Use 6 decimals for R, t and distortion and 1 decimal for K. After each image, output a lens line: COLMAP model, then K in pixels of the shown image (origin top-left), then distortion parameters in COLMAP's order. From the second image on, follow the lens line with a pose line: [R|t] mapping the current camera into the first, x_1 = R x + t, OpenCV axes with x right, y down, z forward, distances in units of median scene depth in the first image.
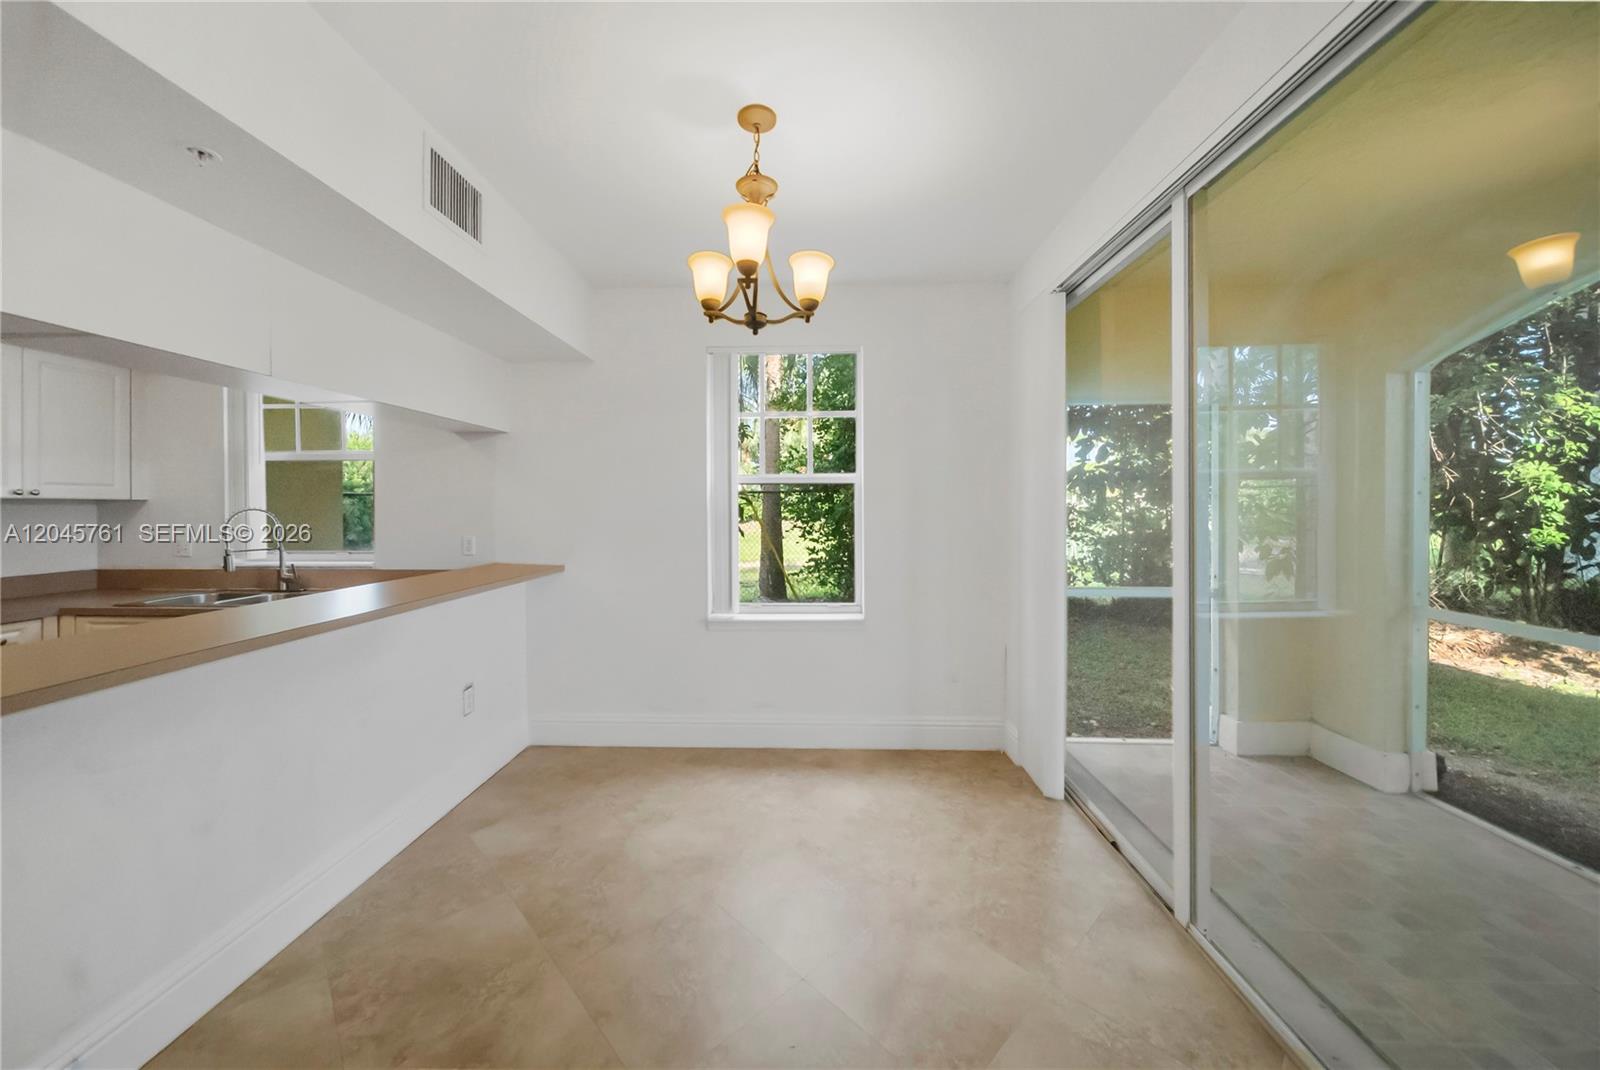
lens RADIAL K [[586.5, 0, 829.5], [0, 586.5, 530.5], [0, 0, 1]] dist [-0.001323, -0.000160]
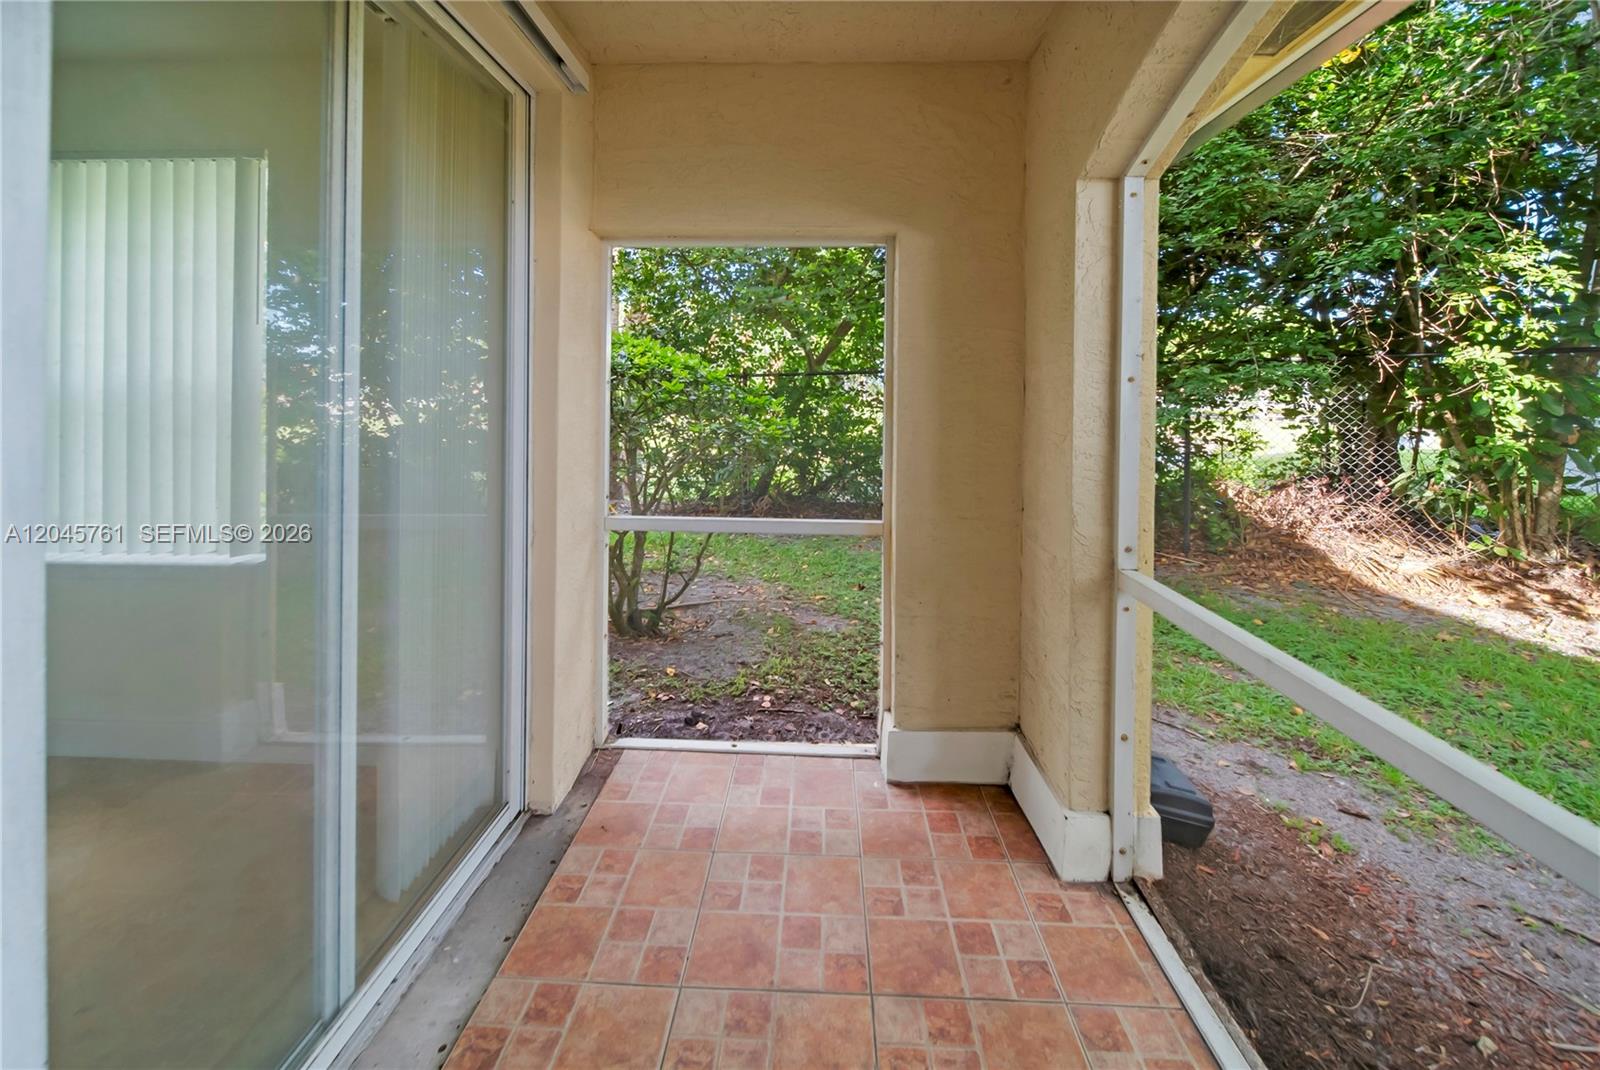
lens RADIAL K [[574.8, 0, 799.4], [0, 574.8, 419.9], [0, 0, 1]] dist [-0.005318, 0.000006]
pose [[0.997583, 0.012570, -0.068335, 0.395458], [-0.012967, 0.999901, -0.005382, -0.008118], [0.068261, 0.006255, 0.997648, 0.220069]]
